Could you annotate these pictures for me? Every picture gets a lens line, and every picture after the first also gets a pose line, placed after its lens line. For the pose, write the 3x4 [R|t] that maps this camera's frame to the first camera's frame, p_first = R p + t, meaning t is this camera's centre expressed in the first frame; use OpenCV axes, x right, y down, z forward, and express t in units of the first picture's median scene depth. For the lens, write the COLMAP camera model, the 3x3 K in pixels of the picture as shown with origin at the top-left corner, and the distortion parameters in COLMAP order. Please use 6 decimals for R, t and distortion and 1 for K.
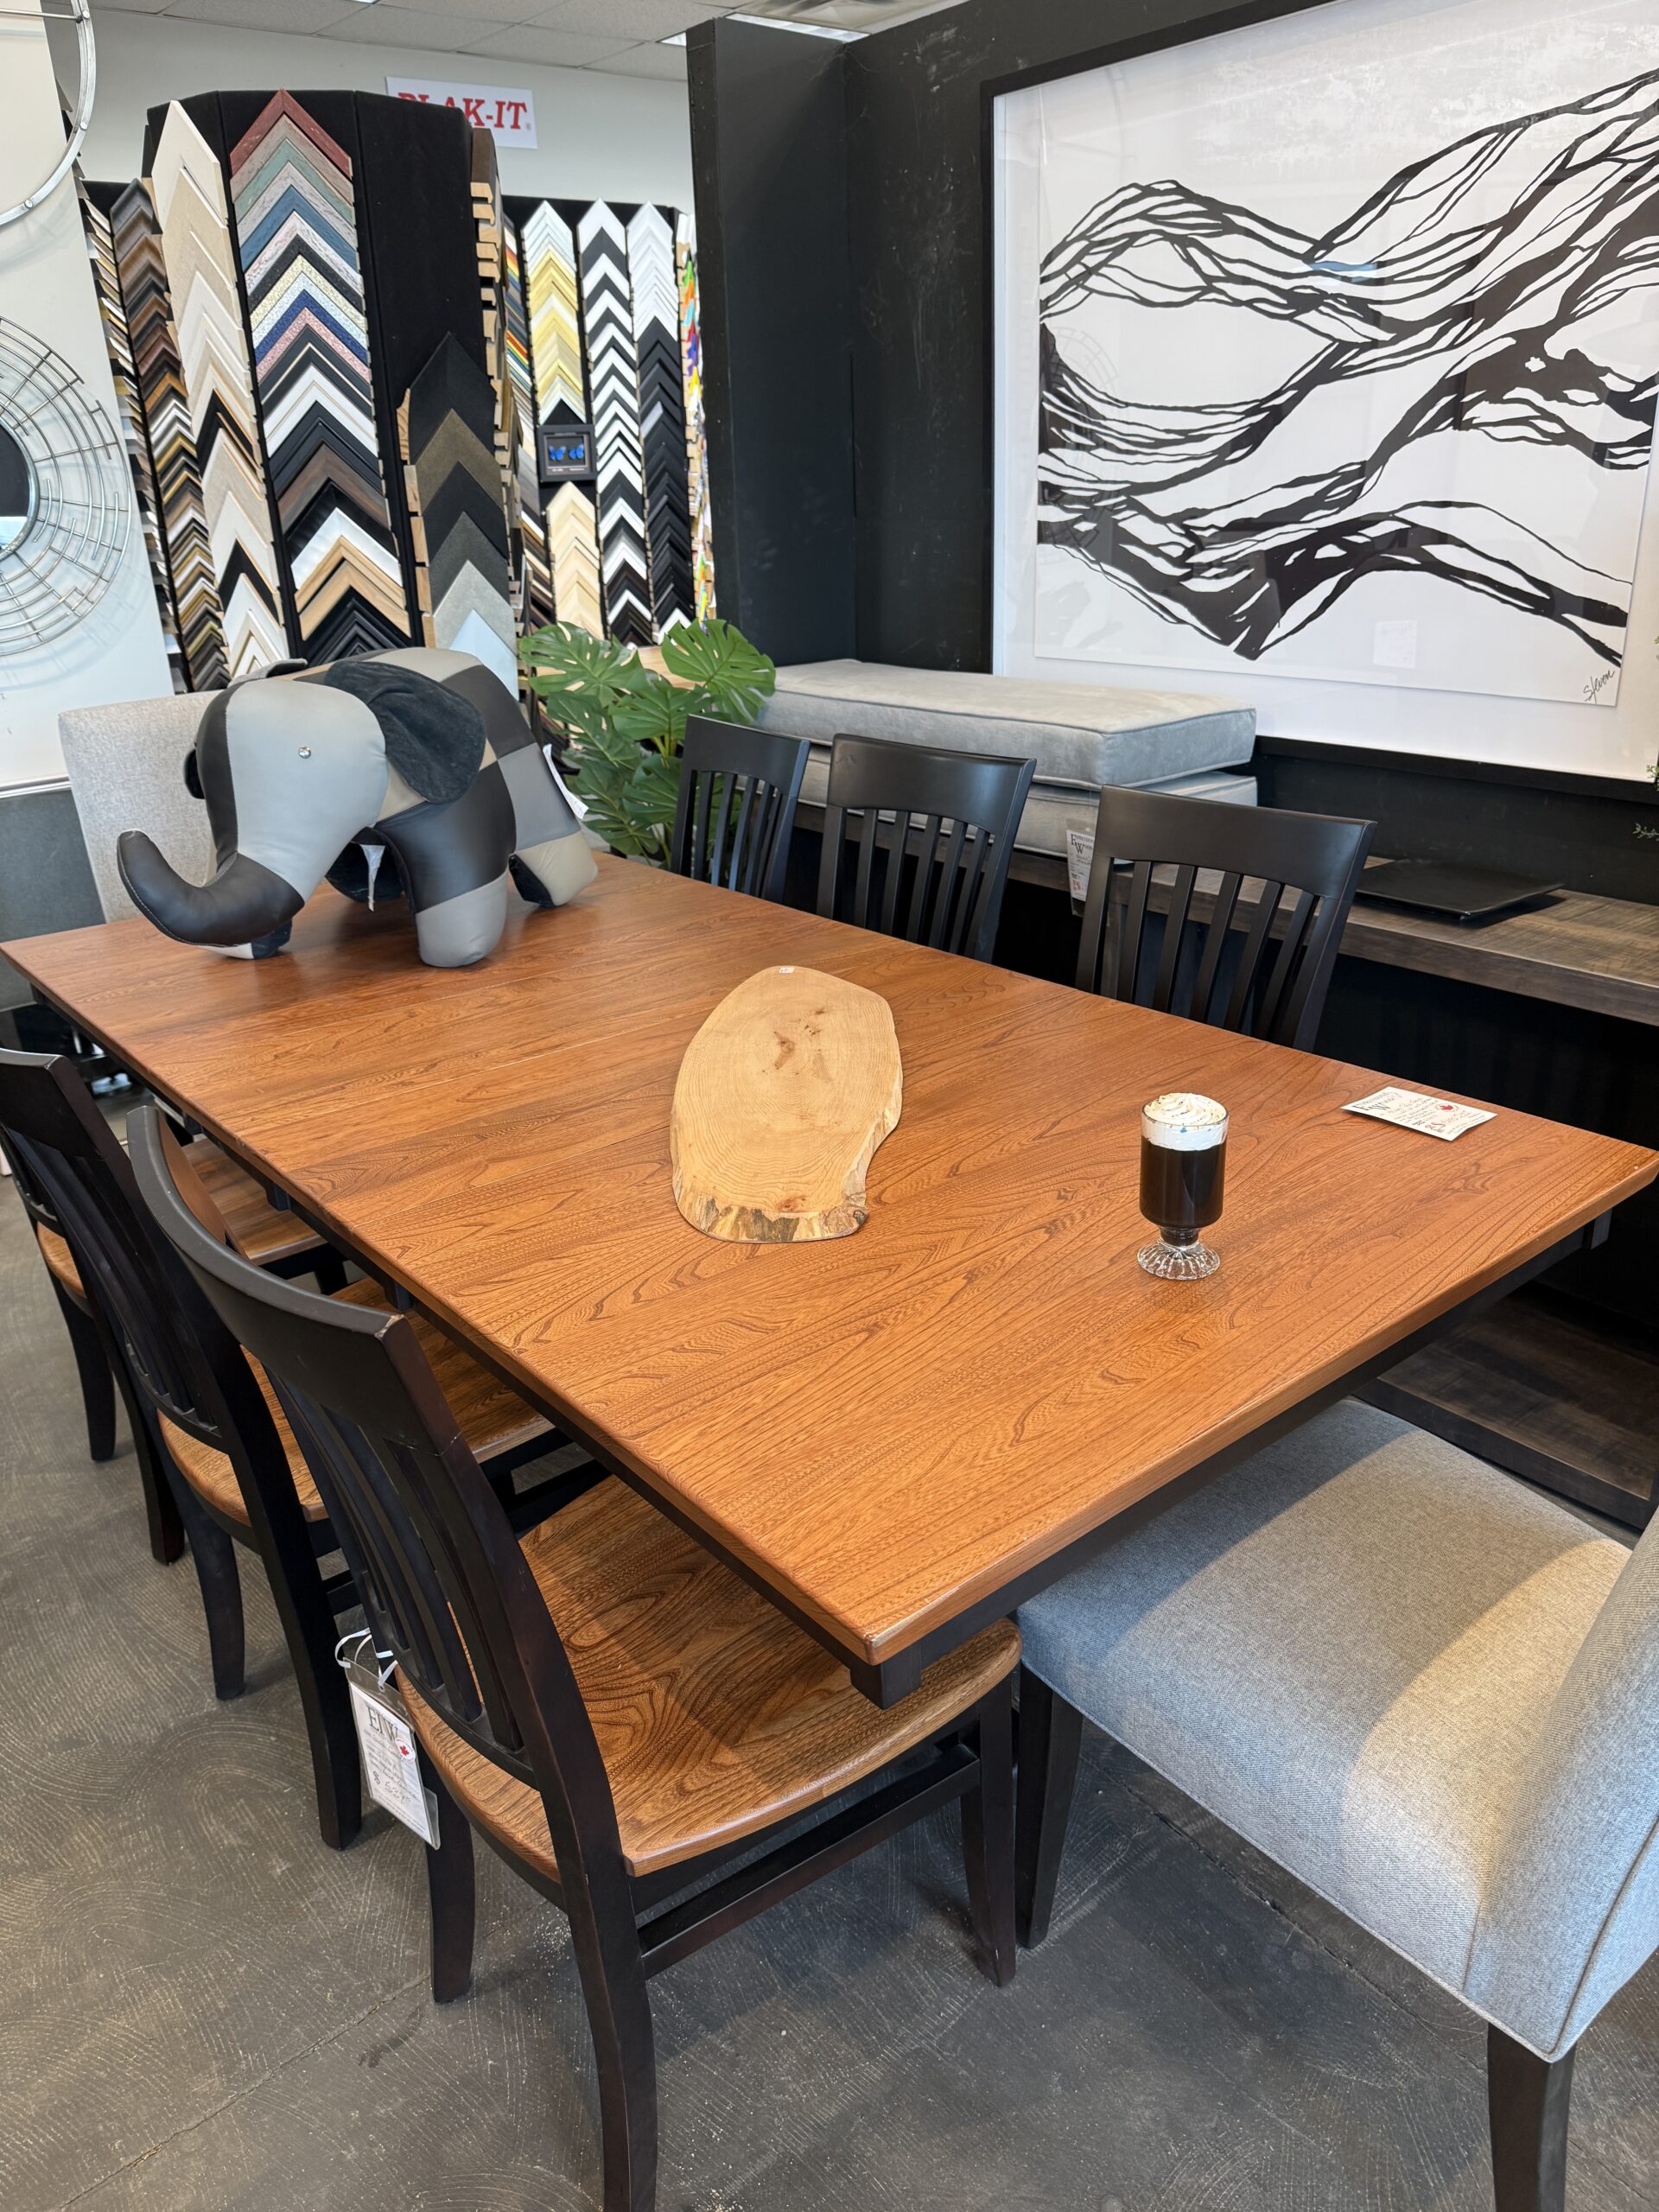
lens RADIAL K [[1566.8, 0, 829.5], [0, 1566.8, 1106.0], [0, 0, 1]] dist [0.014219, 0.000424]
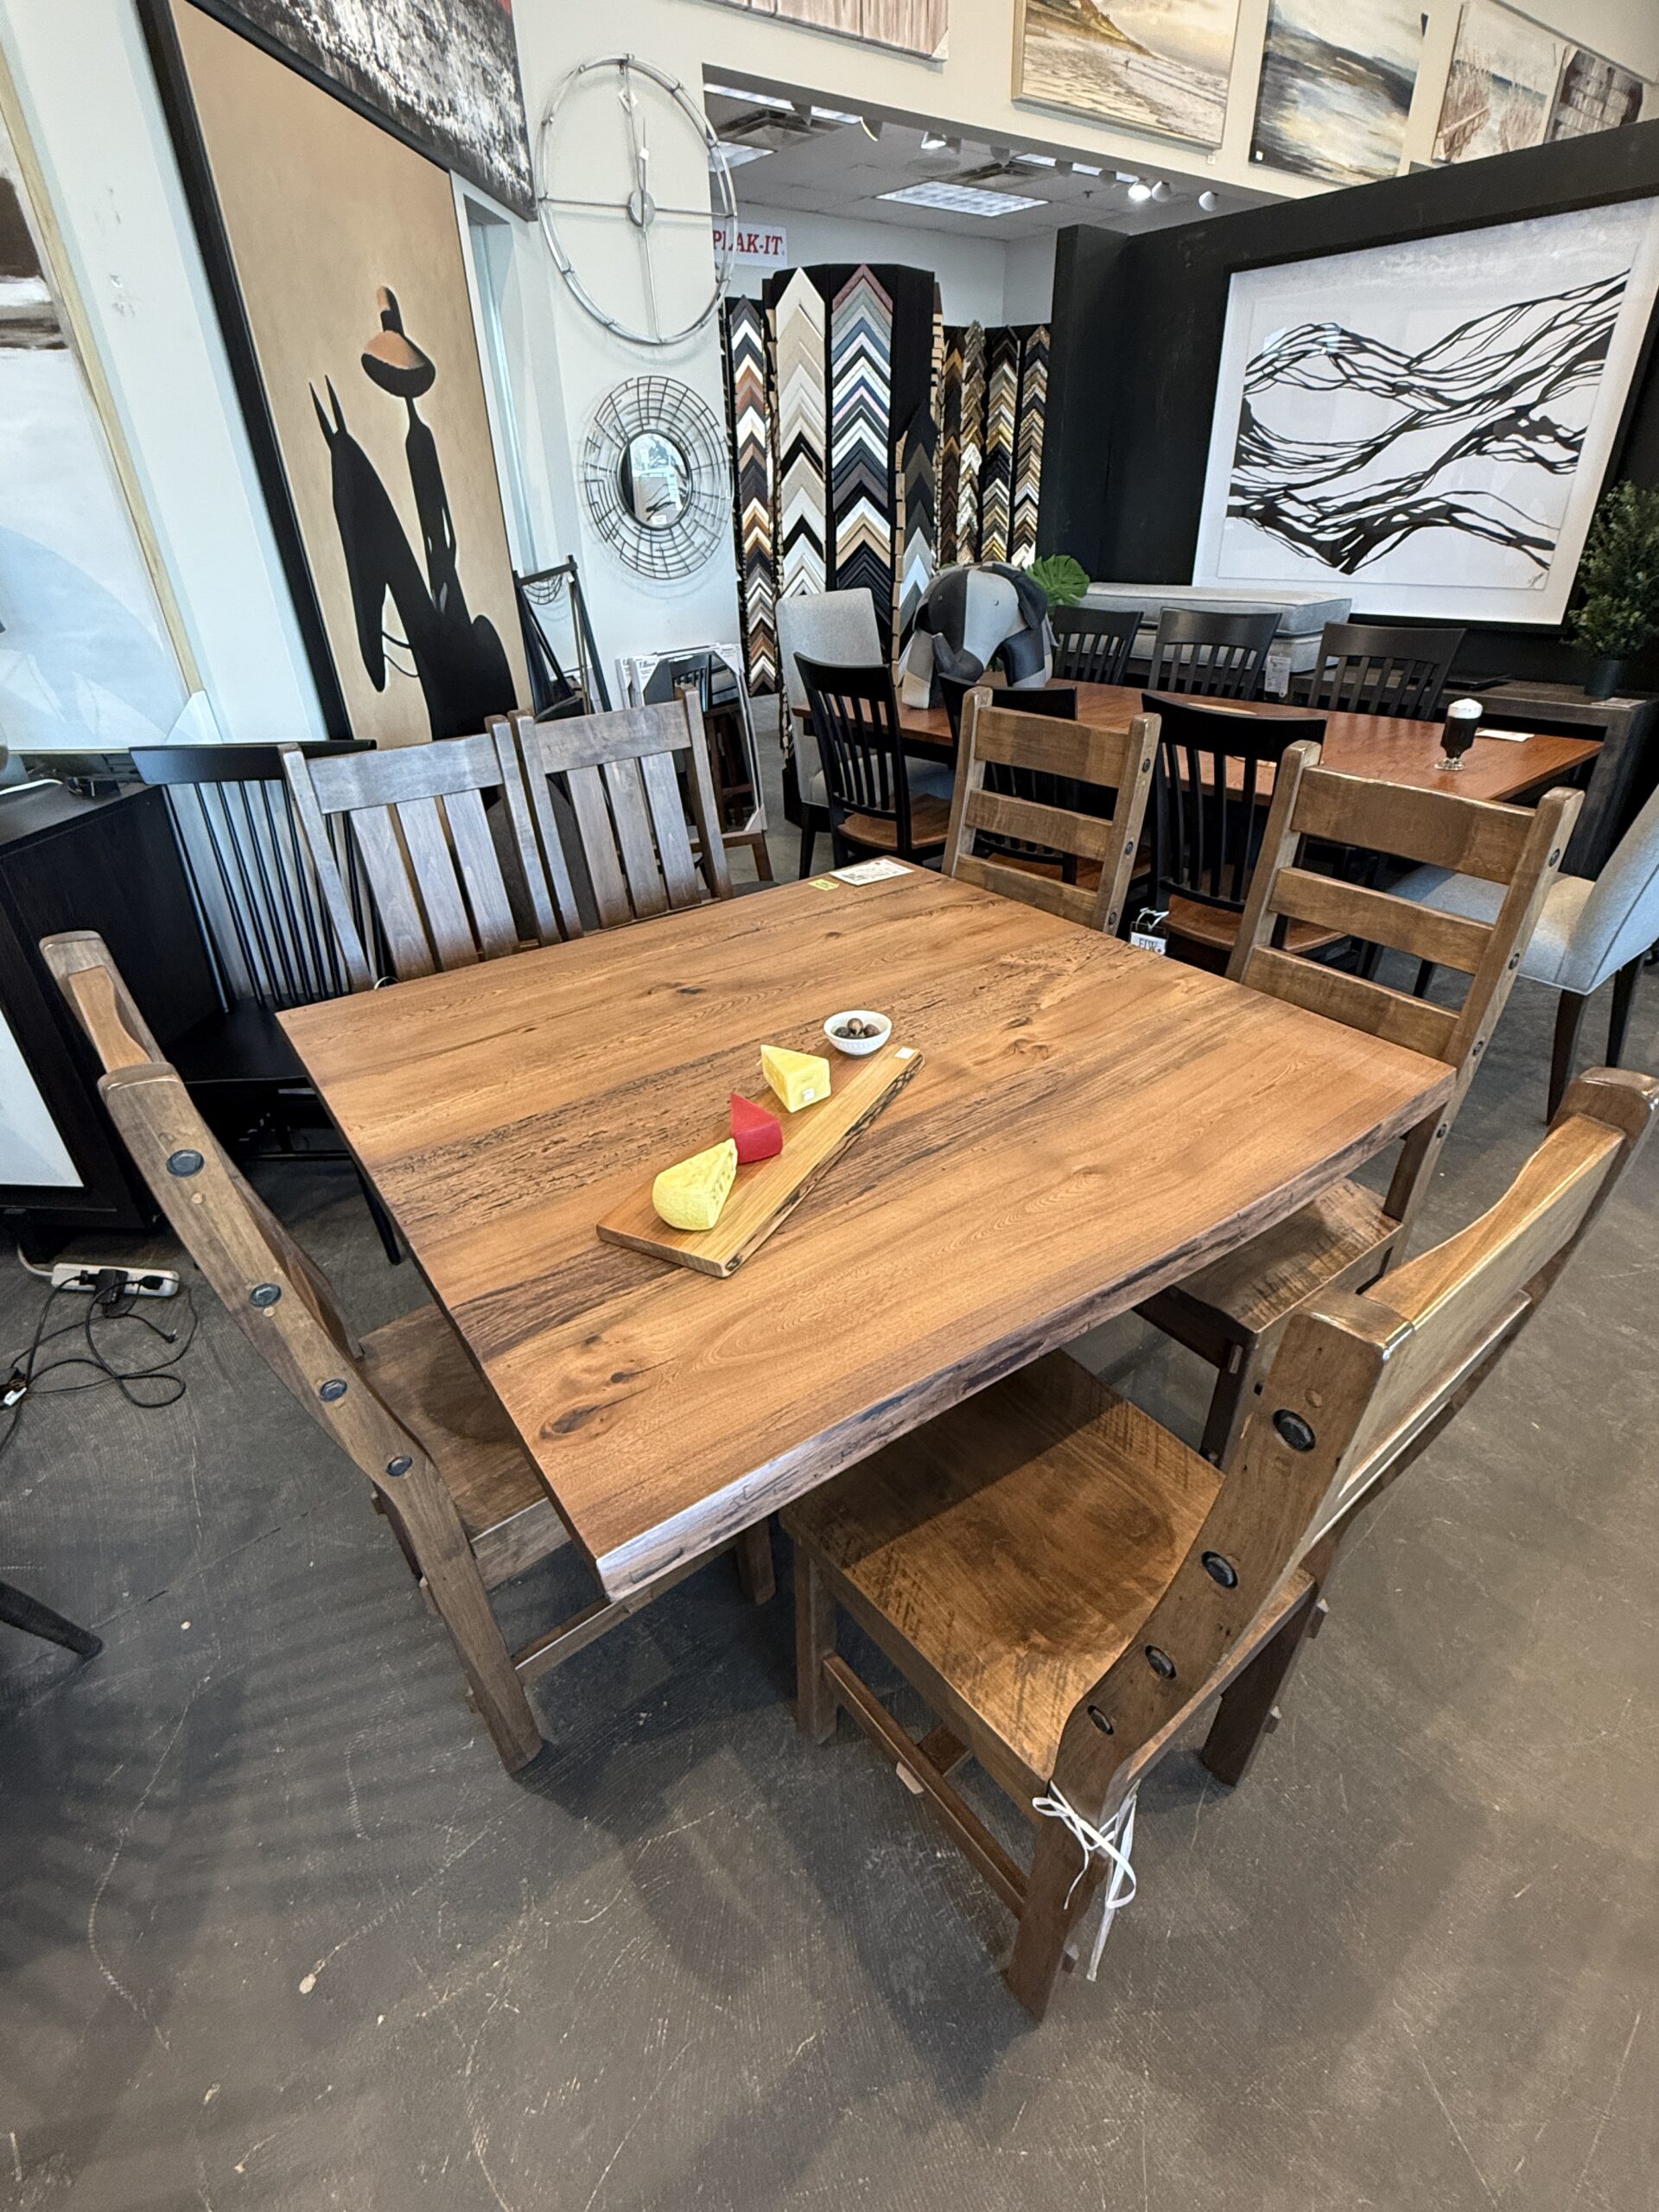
lens RADIAL K [[1041.2, 0, 829.5], [0, 1041.2, 1106.0], [0, 0, 1]] dist [-0.001941, 0.007534]
pose [[0.999488, -0.009533, 0.030553, -0.431907], [0.004964, 0.989231, 0.146277, 0.191482], [-0.031618, -0.146050, 0.988772, -0.415083]]
